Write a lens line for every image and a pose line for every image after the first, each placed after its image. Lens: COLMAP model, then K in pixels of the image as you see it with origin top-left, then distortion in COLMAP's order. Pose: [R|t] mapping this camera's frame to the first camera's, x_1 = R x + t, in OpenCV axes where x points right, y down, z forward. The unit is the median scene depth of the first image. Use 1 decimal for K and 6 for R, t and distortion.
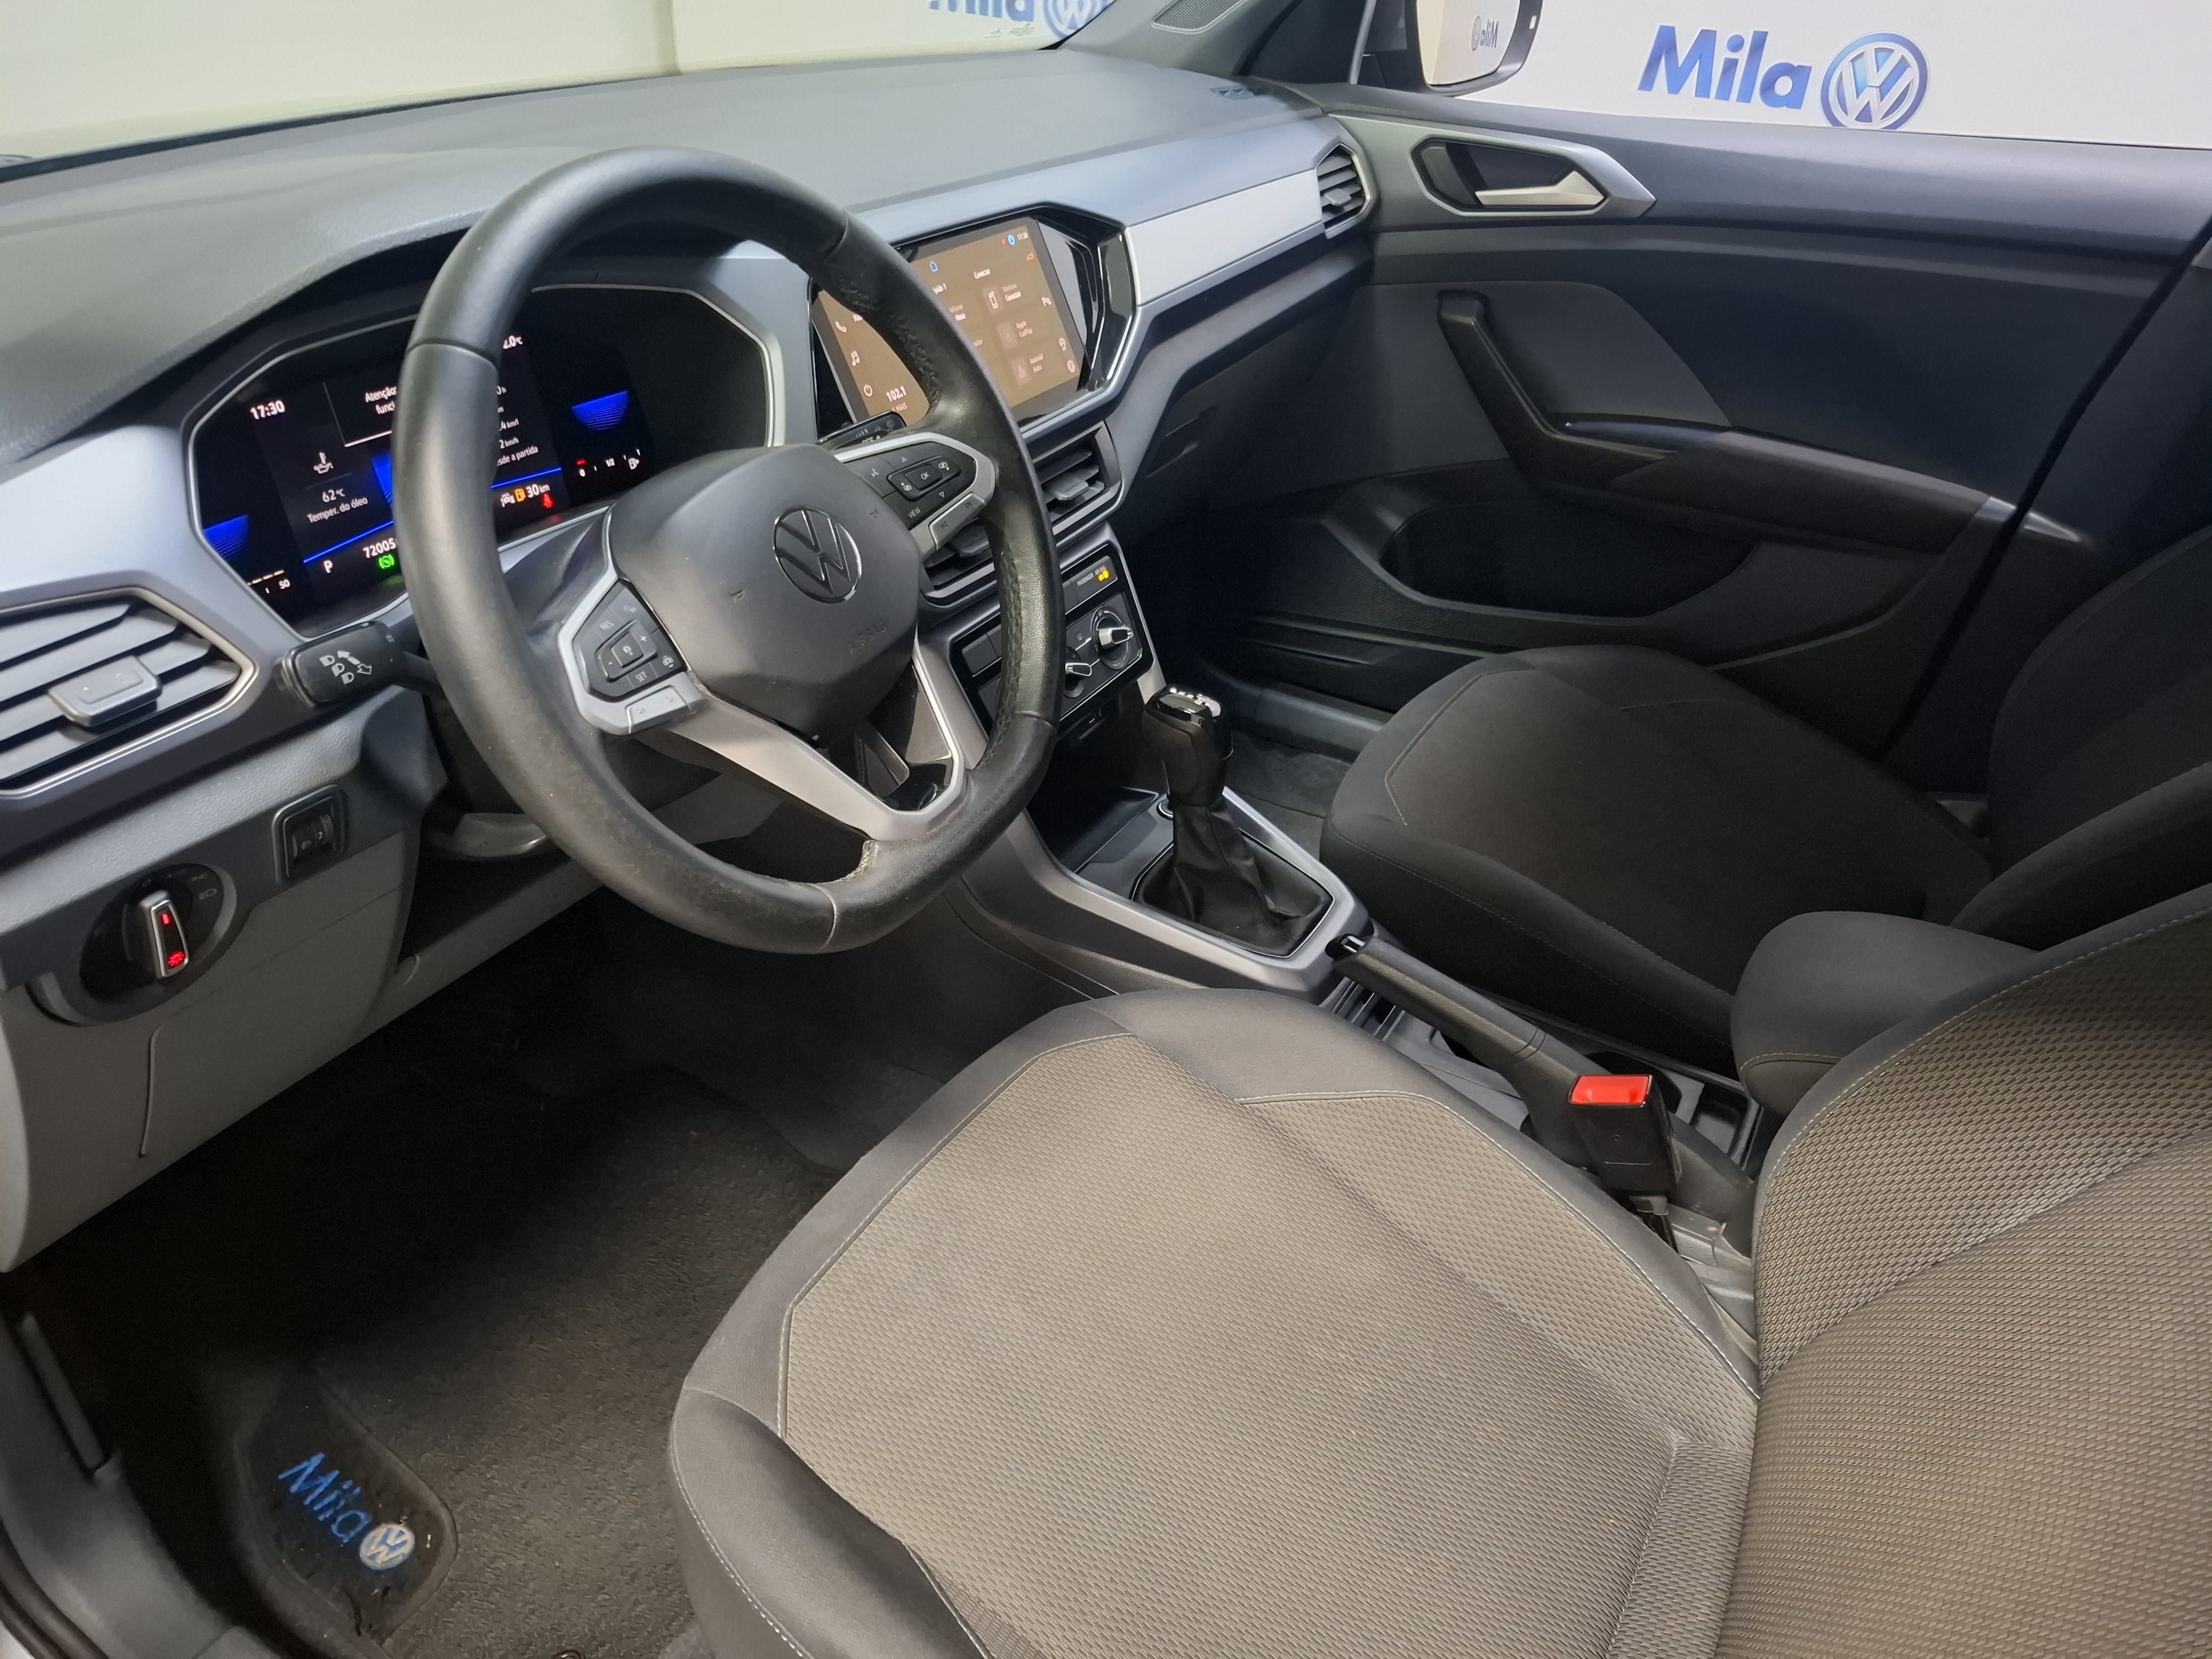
lens RADIAL K [[1494.3, 0, 1106.0], [0, 1494.3, 829.5], [0, 0, 1]] dist [0.032606, -0.100040]
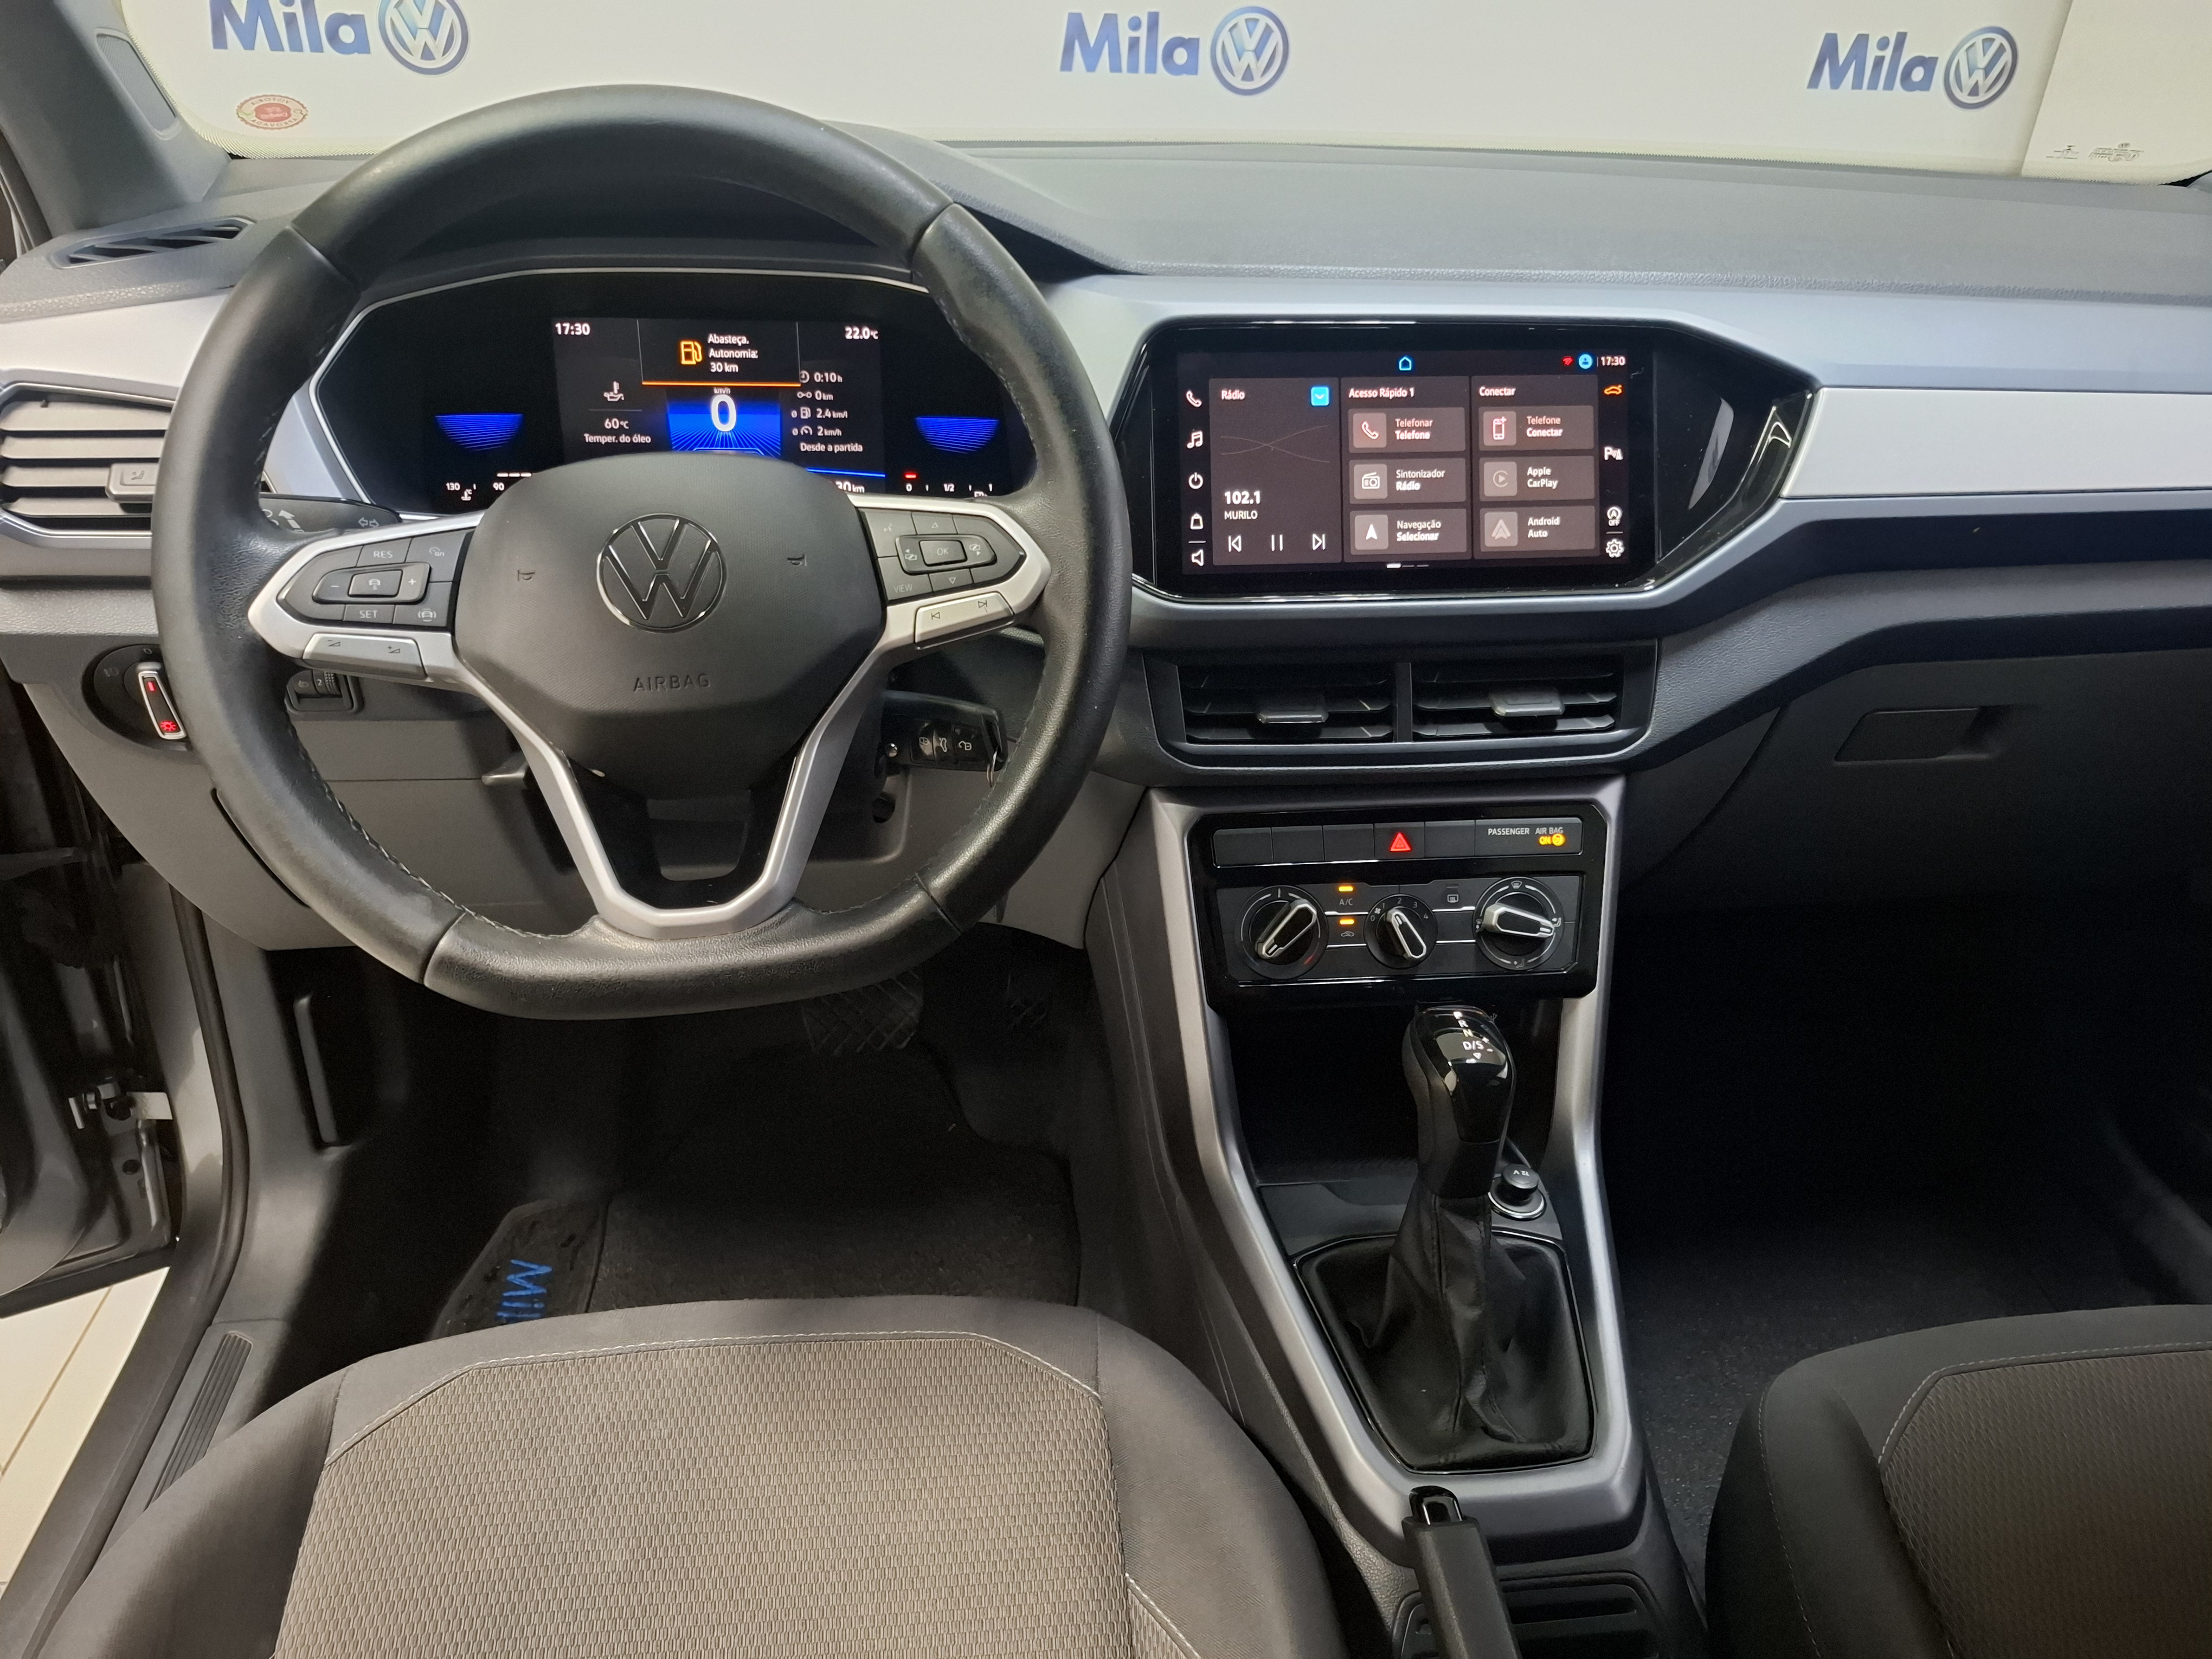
lens RADIAL K [[1483.0, 0, 1109.6], [0, 1483.0, 815.2], [0, 0, 1]] dist [0.024488, -0.013233]
pose [[0.609947, 0.369434, -0.701058, 0.469164], [-0.443462, 0.892312, 0.084390, -0.196146], [0.656739, 0.259419, 0.708093, 0.497139]]
